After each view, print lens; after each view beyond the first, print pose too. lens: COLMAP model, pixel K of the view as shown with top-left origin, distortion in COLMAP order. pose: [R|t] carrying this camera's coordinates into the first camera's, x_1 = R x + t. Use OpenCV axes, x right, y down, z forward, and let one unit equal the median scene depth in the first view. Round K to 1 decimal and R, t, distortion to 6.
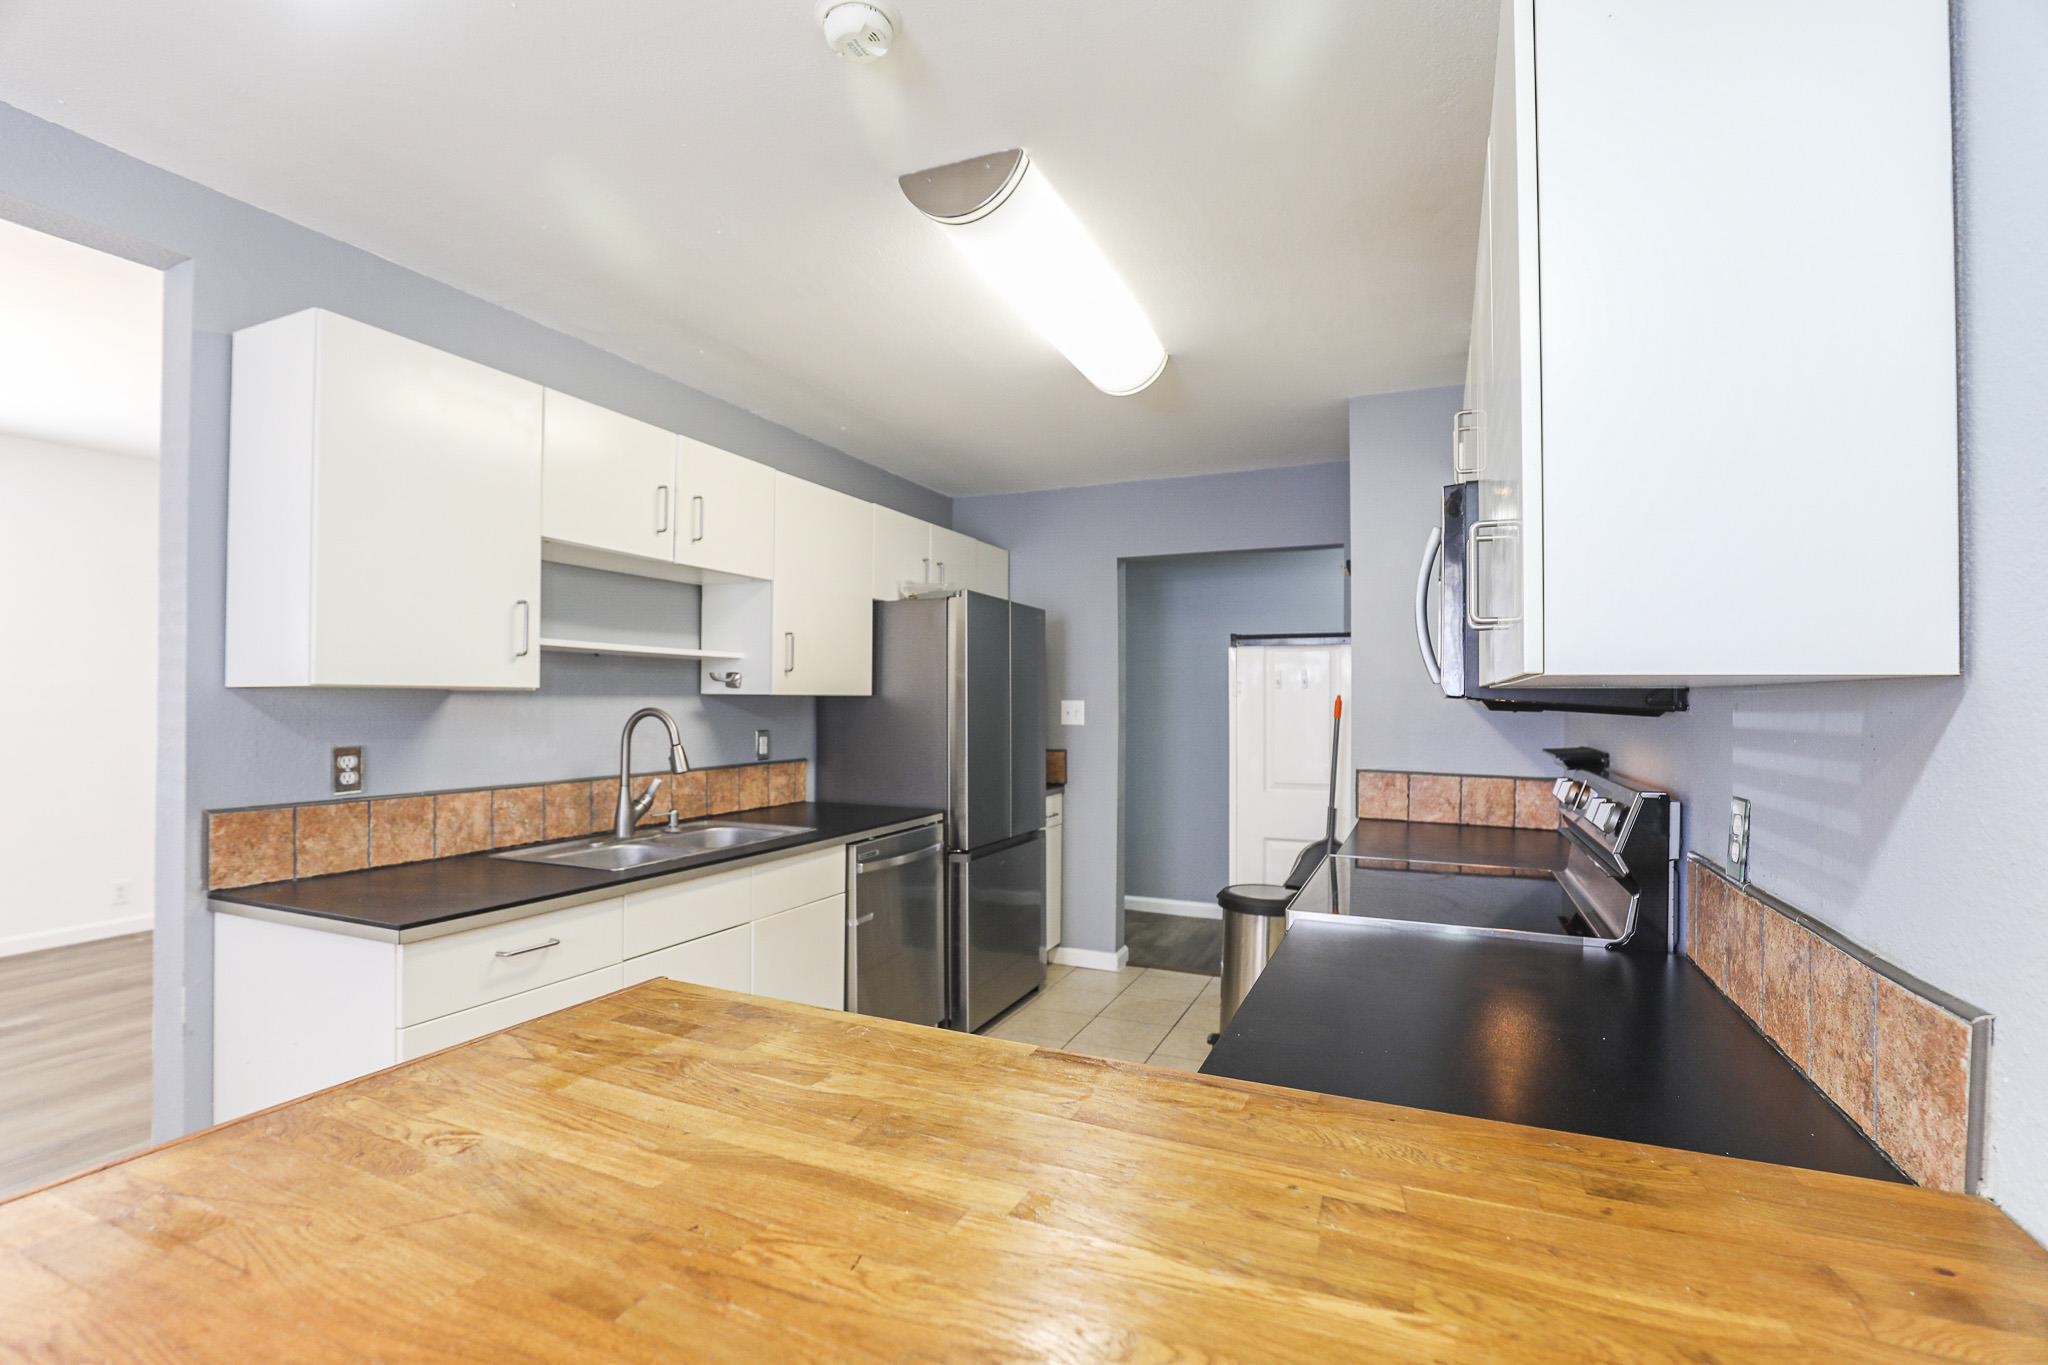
lens RADIAL K [[931.3, 0, 1024.0], [0, 931.3, 682.5], [0, 0, 1]] dist [-0.021738, 0.000573]
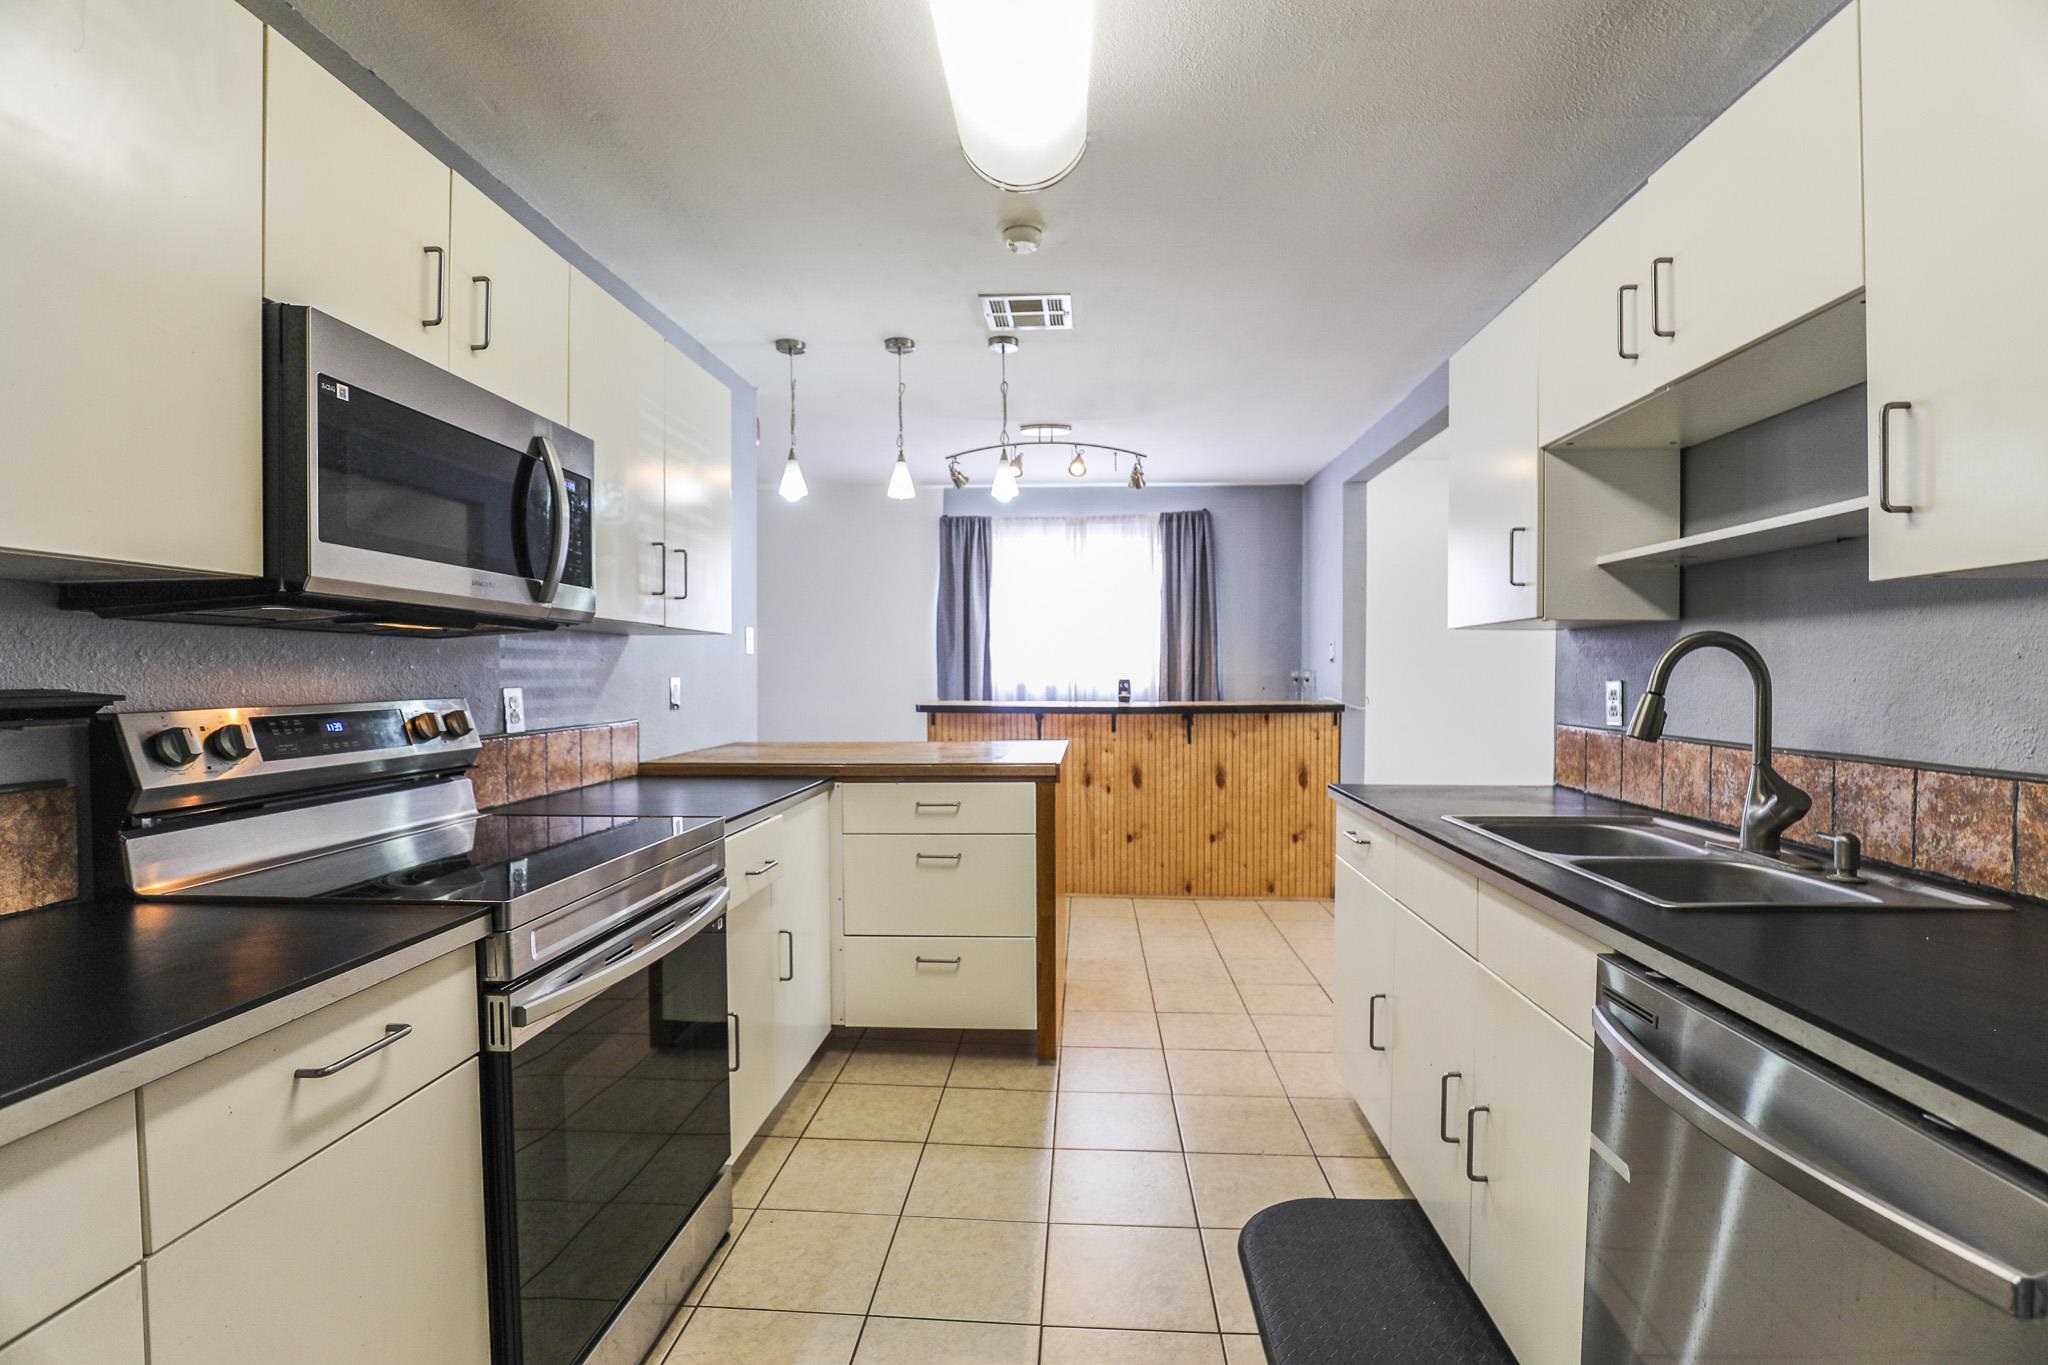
lens RADIAL K [[920.5, 0, 1024.0], [0, 920.5, 682.5], [0, 0, 1]] dist [0.002811, 0.000567]
pose [[-0.942181, 0.000475, -0.335104, 0.211009], [0.004153, 0.999939, -0.010261, 0.067192], [0.335079, -0.011060, -0.942125, 1.472006]]
